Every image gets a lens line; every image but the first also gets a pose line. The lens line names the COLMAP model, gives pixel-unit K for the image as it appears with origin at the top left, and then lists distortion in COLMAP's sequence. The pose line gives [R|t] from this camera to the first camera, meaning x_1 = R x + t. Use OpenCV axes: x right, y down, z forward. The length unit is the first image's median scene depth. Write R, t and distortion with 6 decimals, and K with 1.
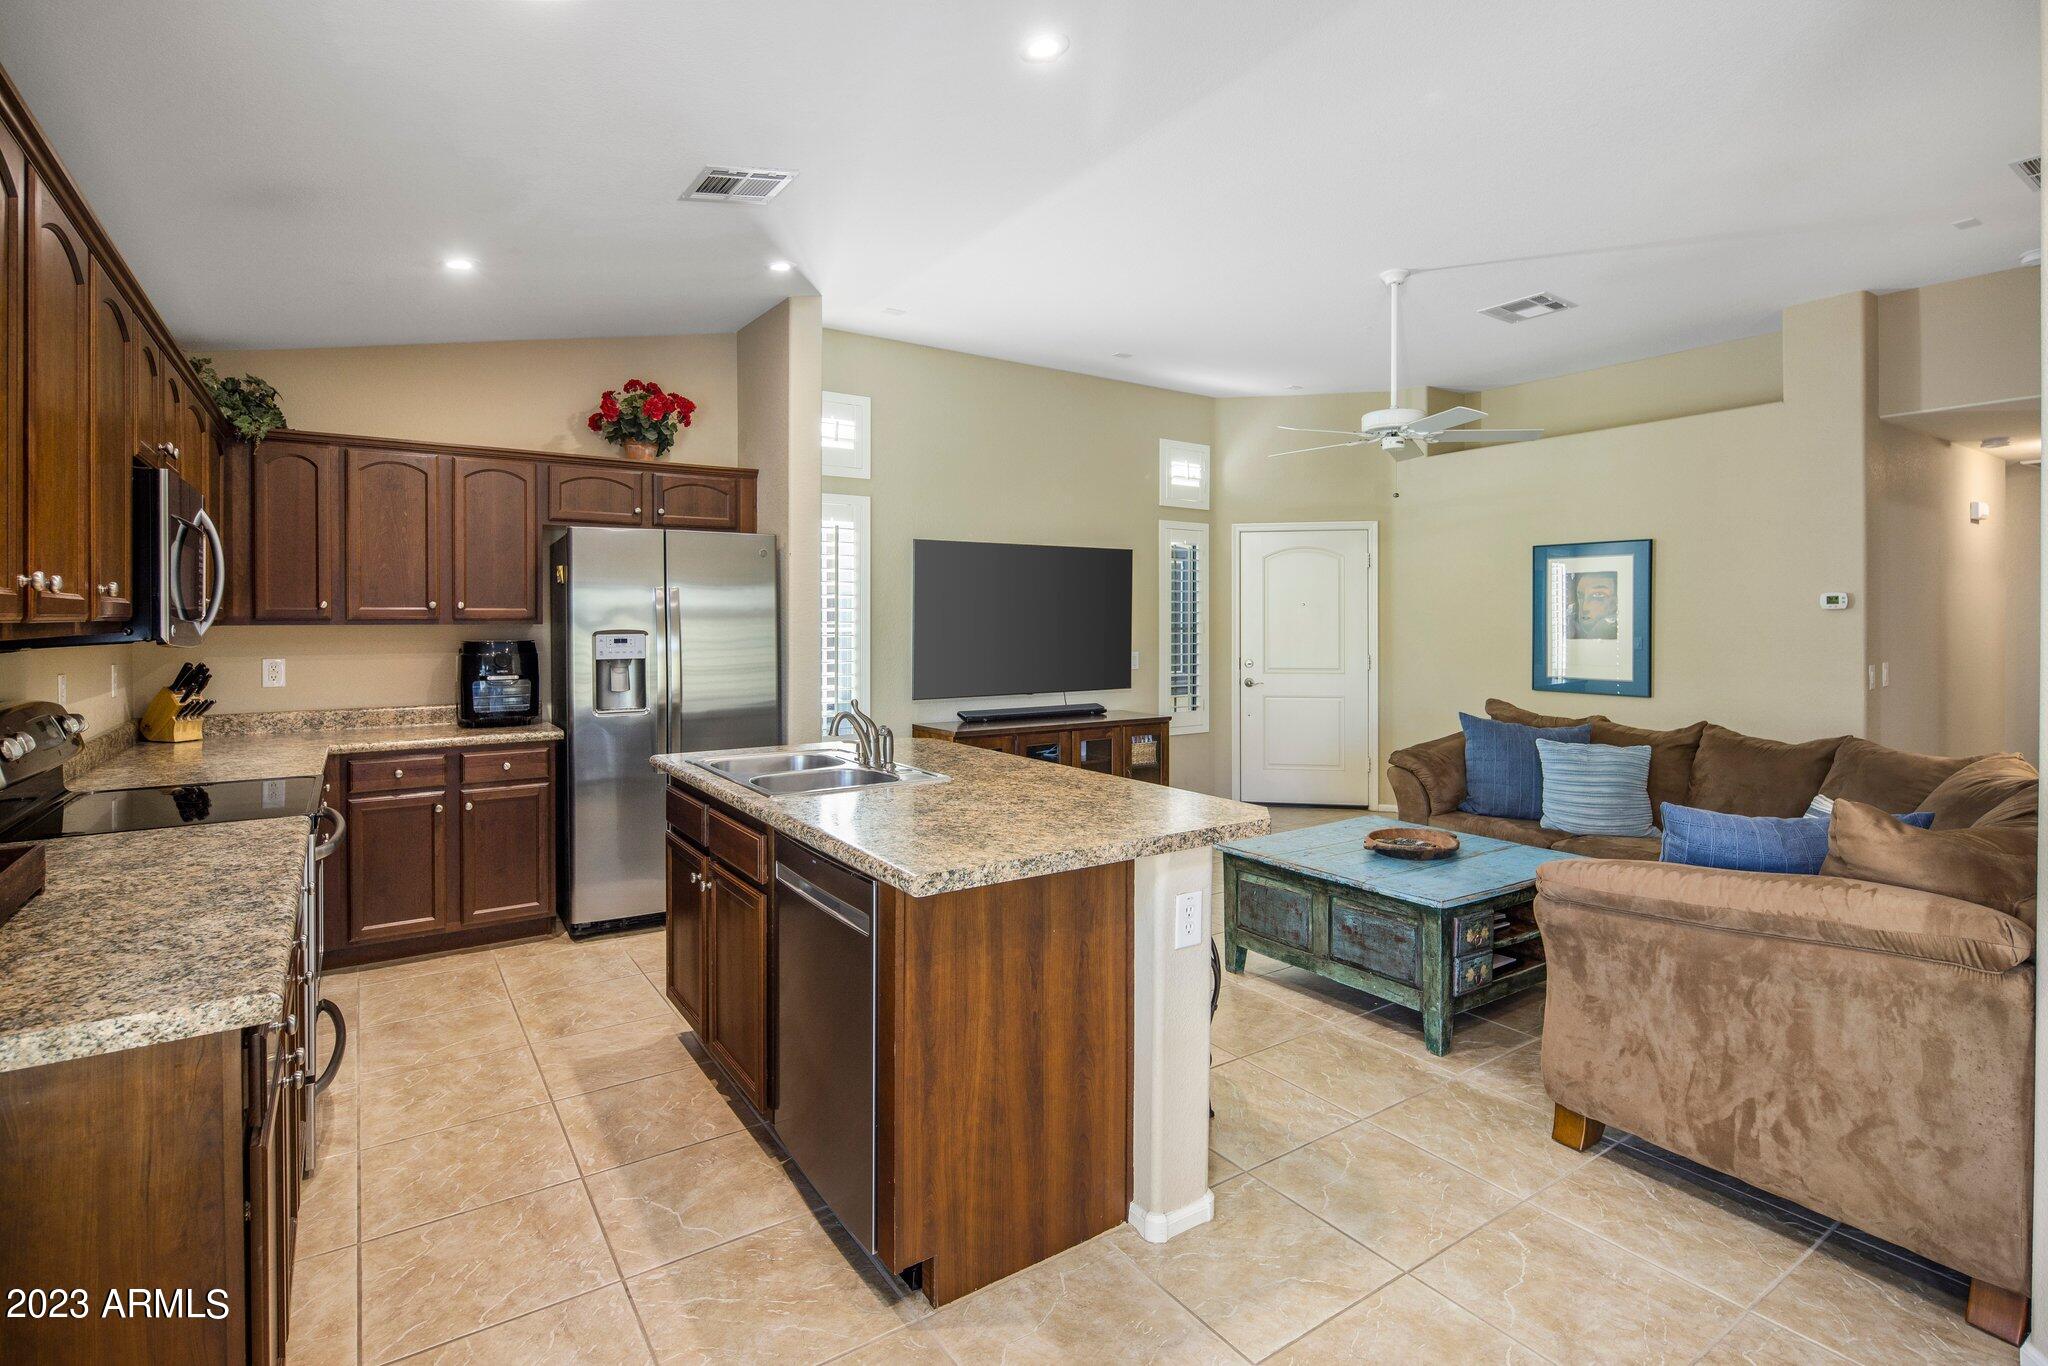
lens RADIAL K [[986.5, 0, 1015.4], [0, 986.5, 627.0], [0, 0, 1]] dist [0.006323, -0.001676]
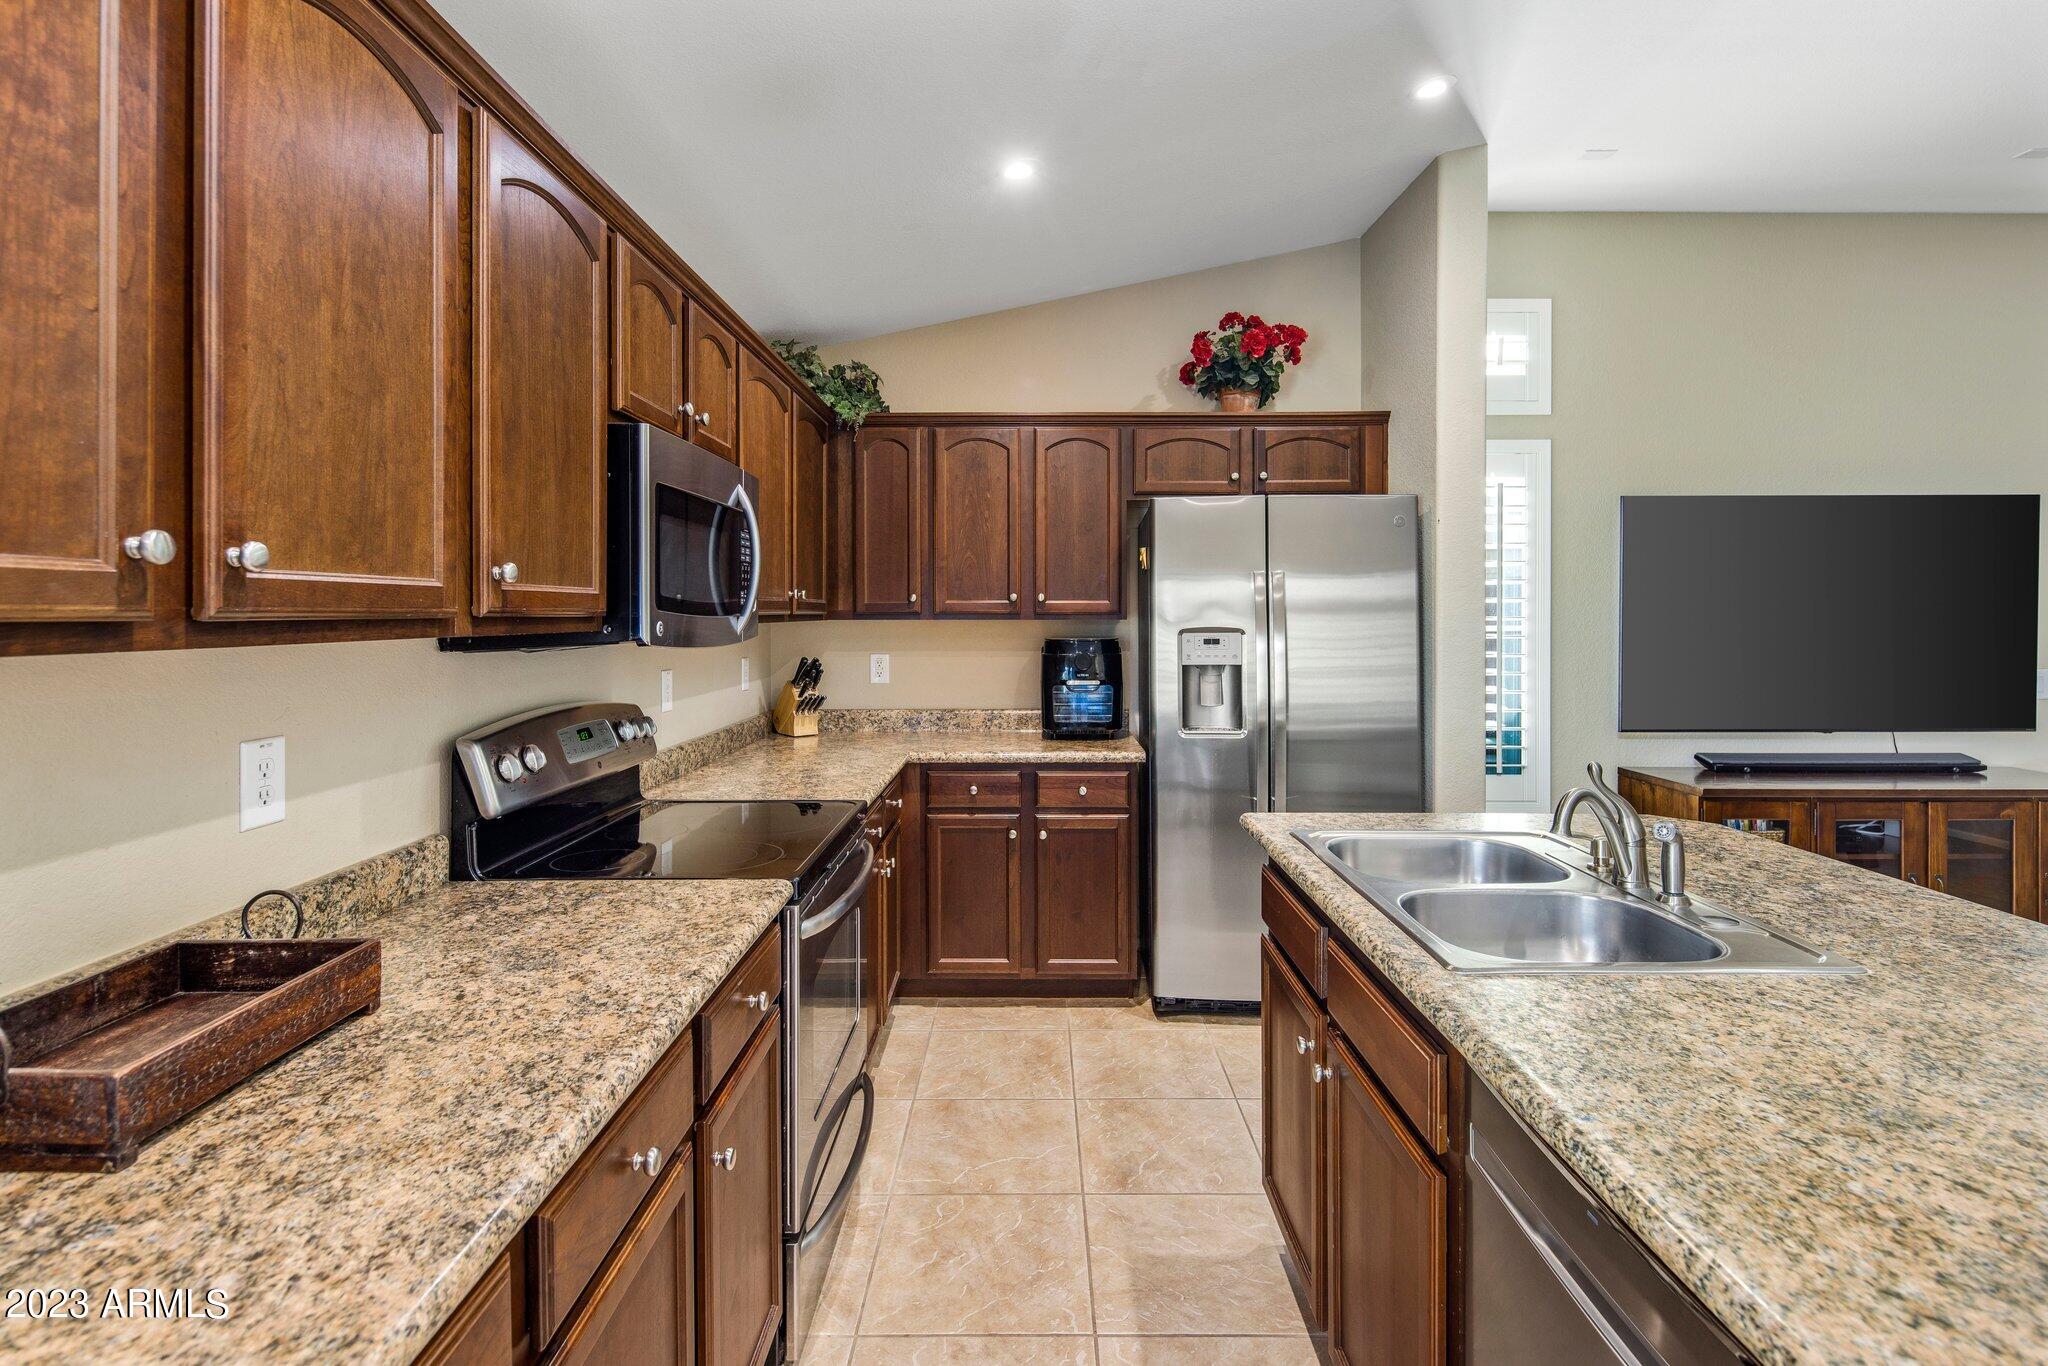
lens RADIAL K [[986.5, 0, 1056.3], [0, 986.5, 611.1], [0, 0, 1]] dist [0.006323, -0.001676]
pose [[0.846251, -0.000681, -0.532784, -0.089955], [-0.004775, 0.999949, -0.008862, -0.002527], [0.532763, 0.010044, 0.846205, 0.279183]]
